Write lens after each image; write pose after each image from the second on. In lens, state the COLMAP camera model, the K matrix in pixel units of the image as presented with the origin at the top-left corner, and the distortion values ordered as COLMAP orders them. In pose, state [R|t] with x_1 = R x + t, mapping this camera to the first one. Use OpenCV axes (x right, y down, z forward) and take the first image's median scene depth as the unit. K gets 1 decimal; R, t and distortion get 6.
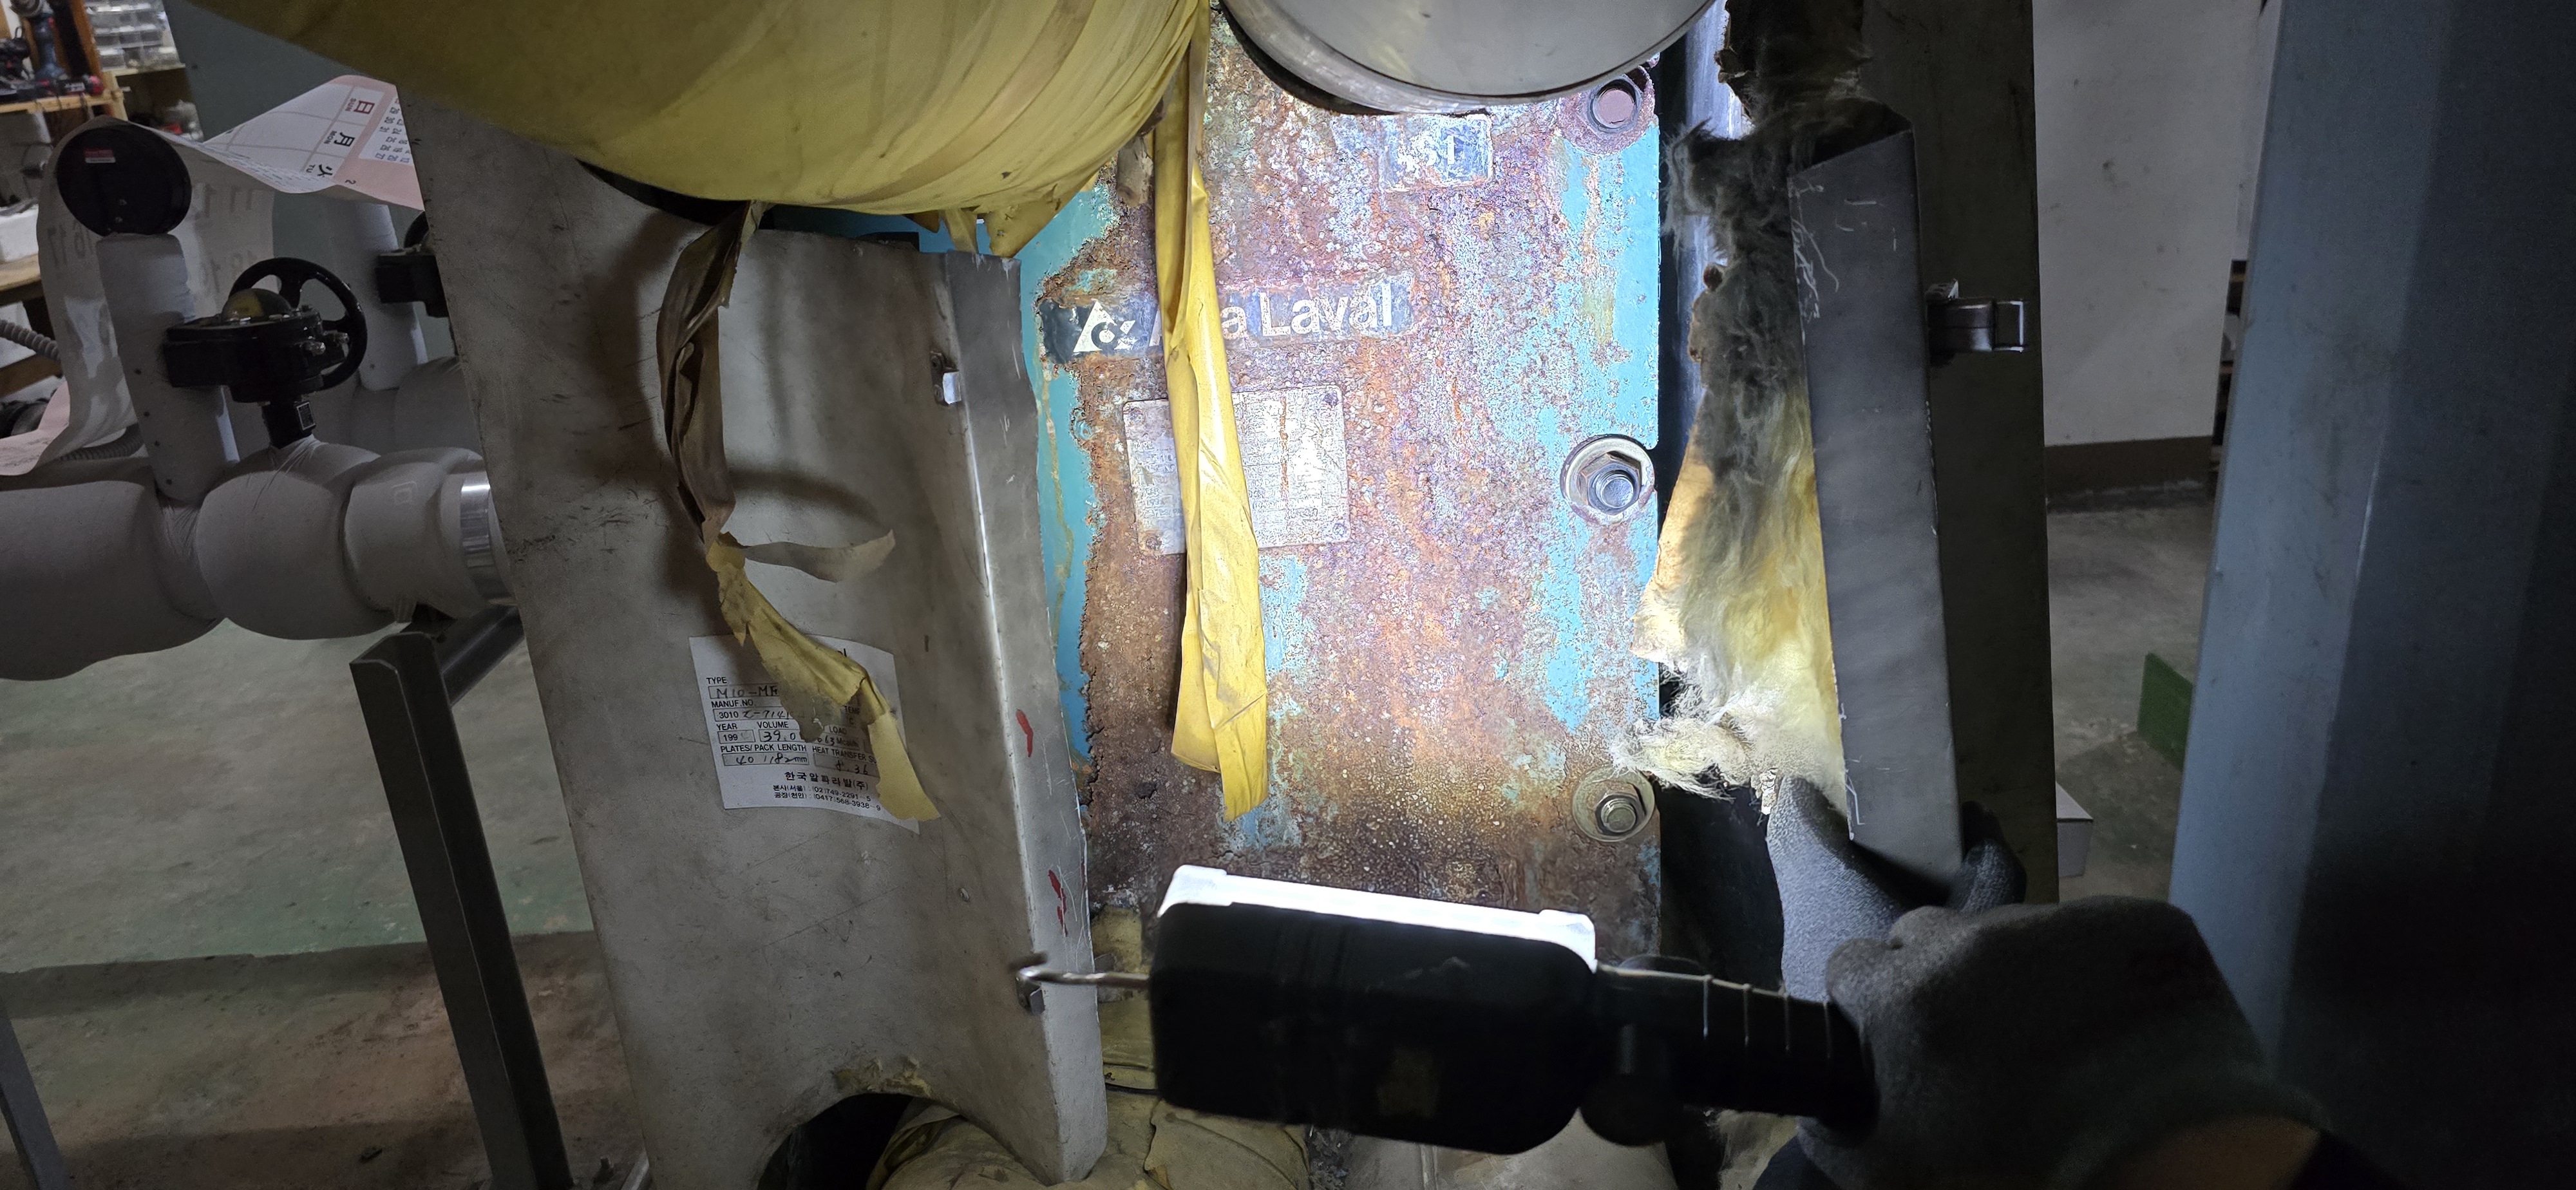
lens RADIAL K [[1703.3, 0, 1287.0], [0, 1703.3, 623.4], [0, 0, 1]] dist [0.074483, -0.092371]
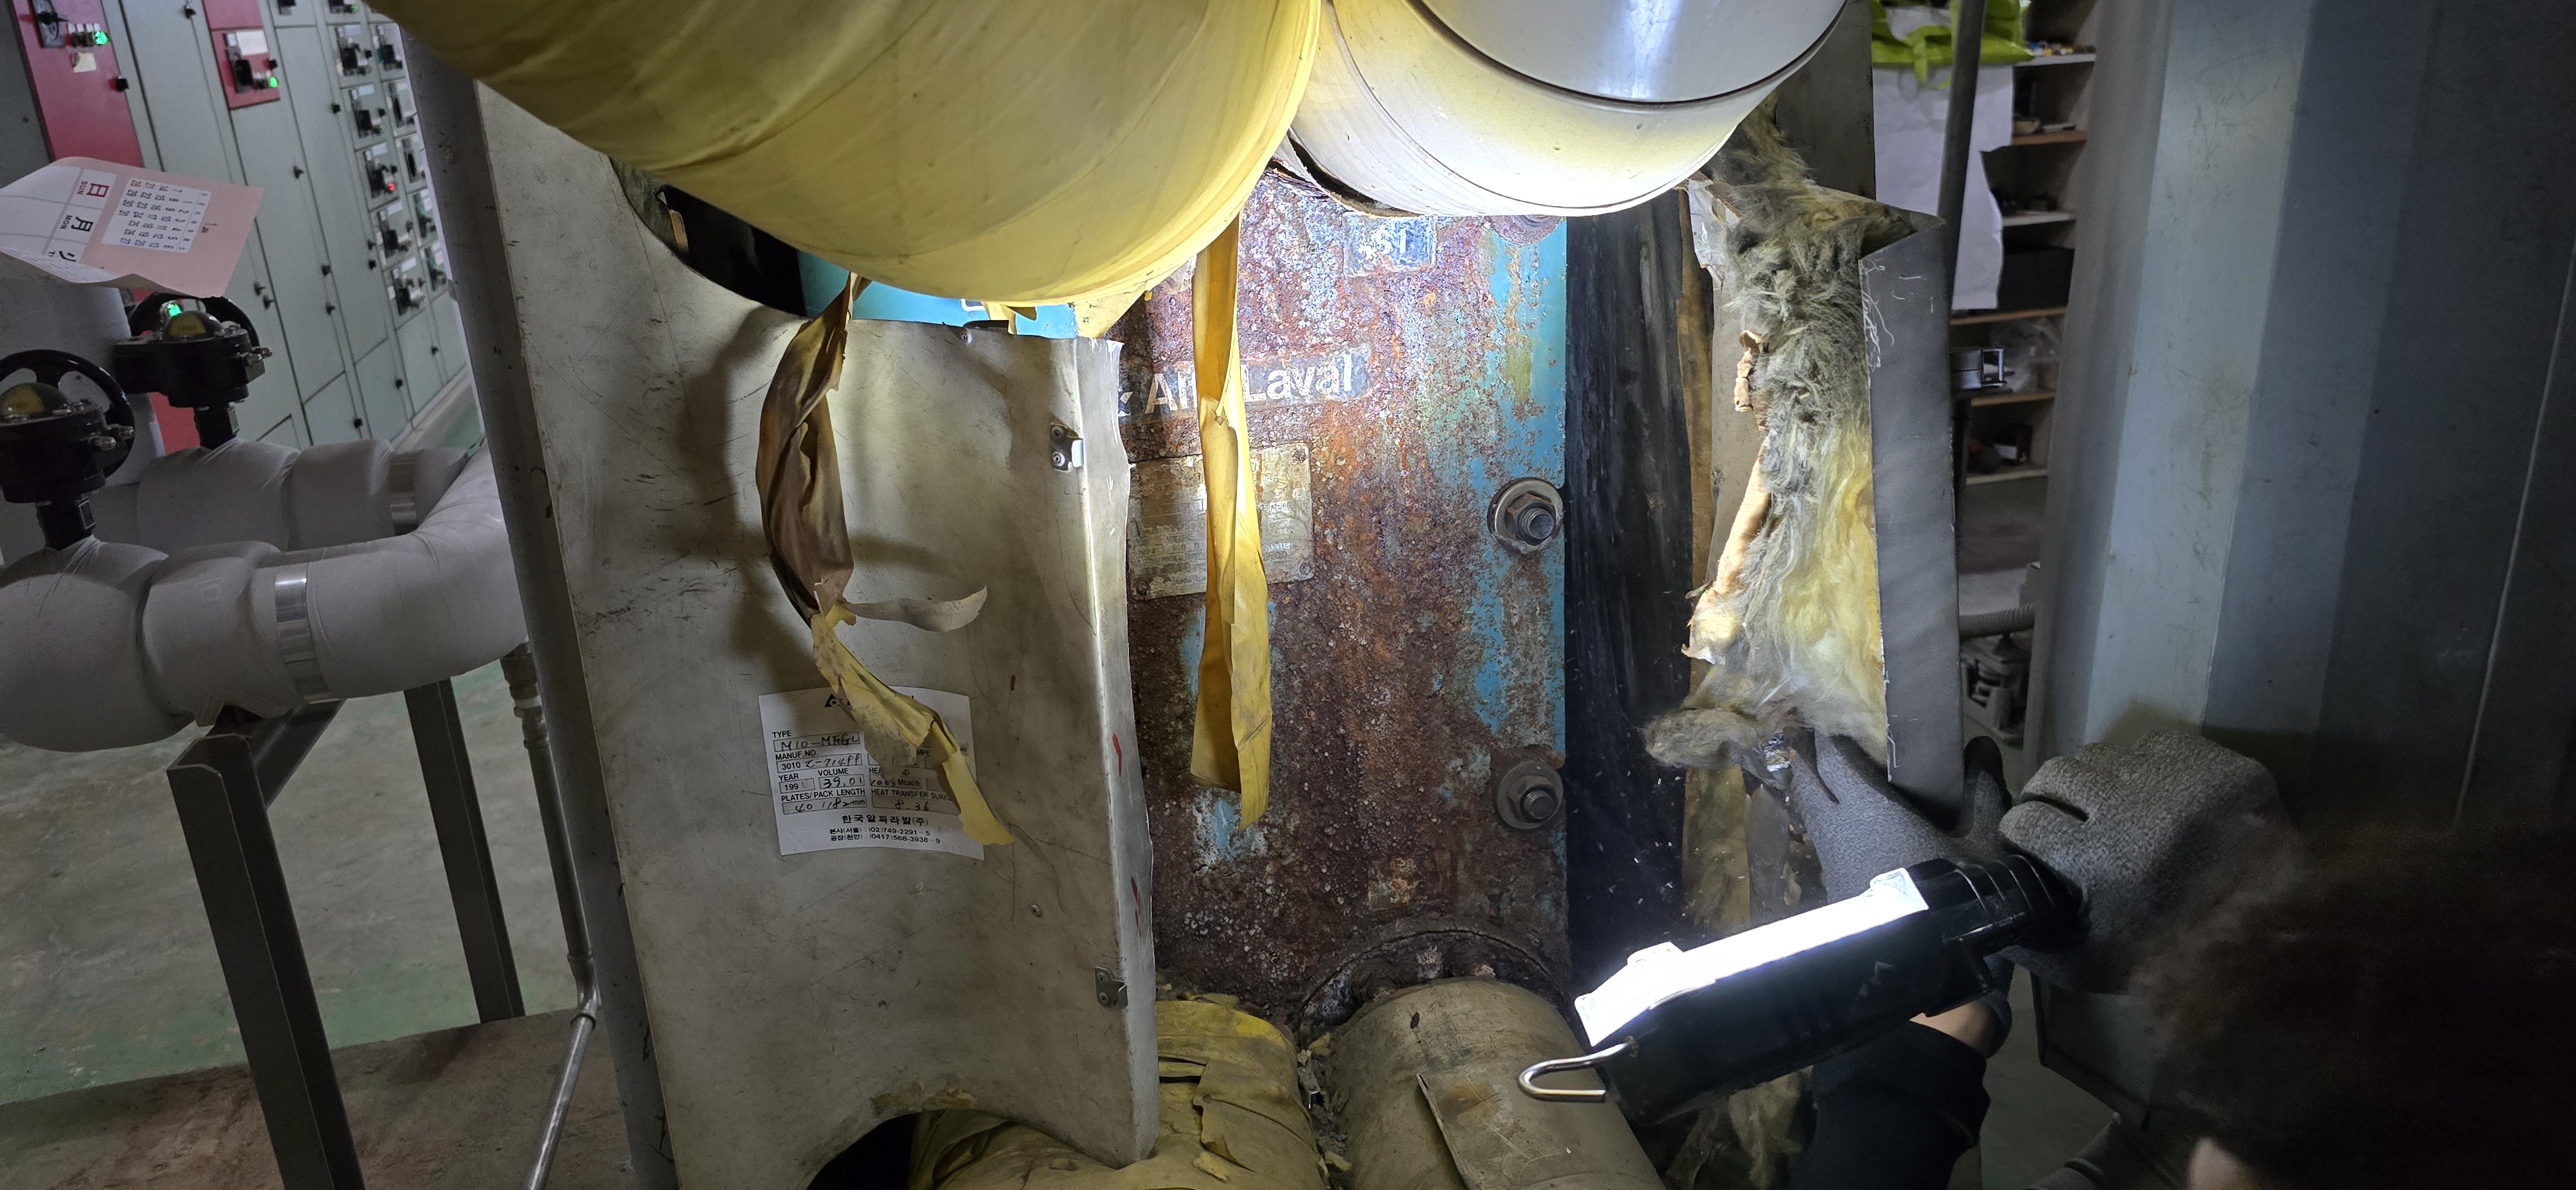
lens RADIAL K [[1703.3, 0, 1287.0], [0, 1703.3, 623.4], [0, 0, 1]] dist [0.074483, -0.092371]
pose [[0.975808, -0.054490, 0.211729, -0.237077], [0.061894, 0.997676, -0.028493, 0.013693], [-0.209684, 0.040908, 0.976913, -0.116156]]
